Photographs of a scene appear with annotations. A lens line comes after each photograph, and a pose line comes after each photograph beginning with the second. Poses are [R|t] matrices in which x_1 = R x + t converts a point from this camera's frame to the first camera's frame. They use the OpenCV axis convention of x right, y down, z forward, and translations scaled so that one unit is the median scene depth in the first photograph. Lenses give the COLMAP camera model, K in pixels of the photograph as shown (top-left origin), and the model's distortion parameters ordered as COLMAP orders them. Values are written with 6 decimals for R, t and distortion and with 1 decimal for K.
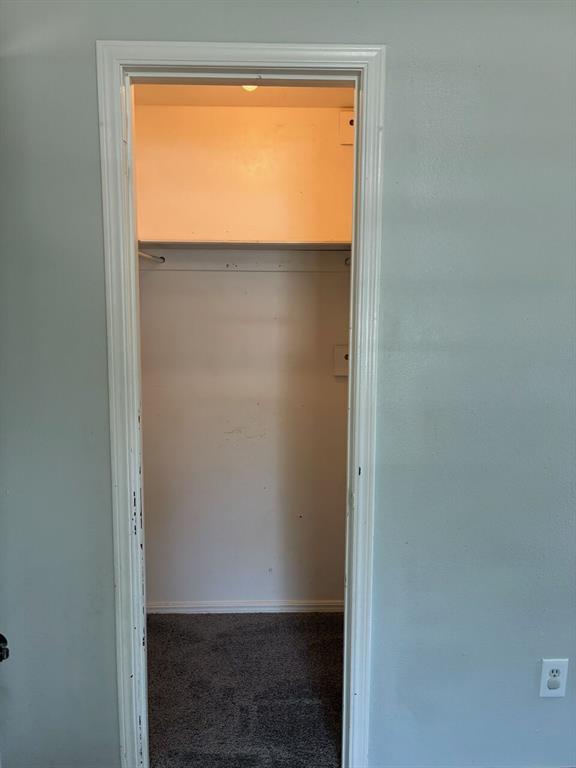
lens RADIAL K [[583.1, 0, 286.6], [0, 583.1, 378.7], [0, 0, 1]] dist [0.062295, -0.090281]
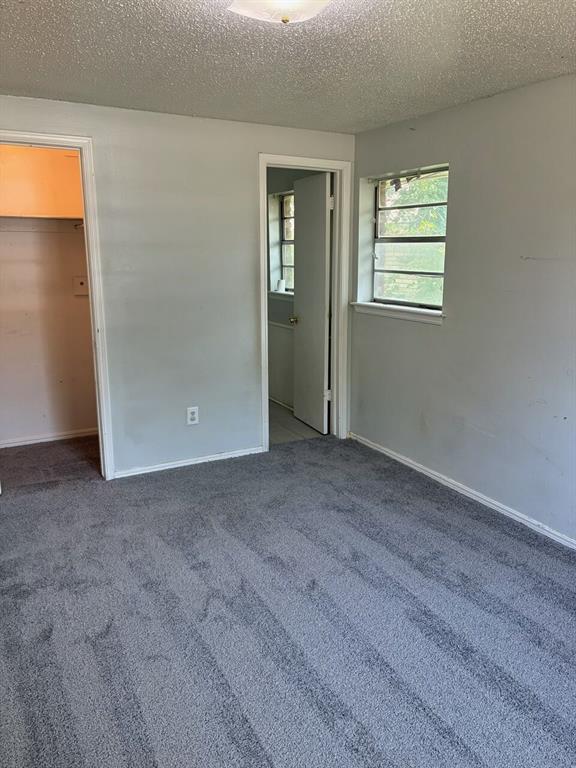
lens RADIAL K [[592.1, 0, 299.2], [0, 592.1, 368.3], [0, 0, 1]] dist [0.002995, -0.002351]
pose [[0.883858, -0.100892, 0.456745, -0.181912], [0.061852, 0.993095, 0.099678, 0.092625], [-0.463648, -0.059851, 0.883996, -1.014521]]
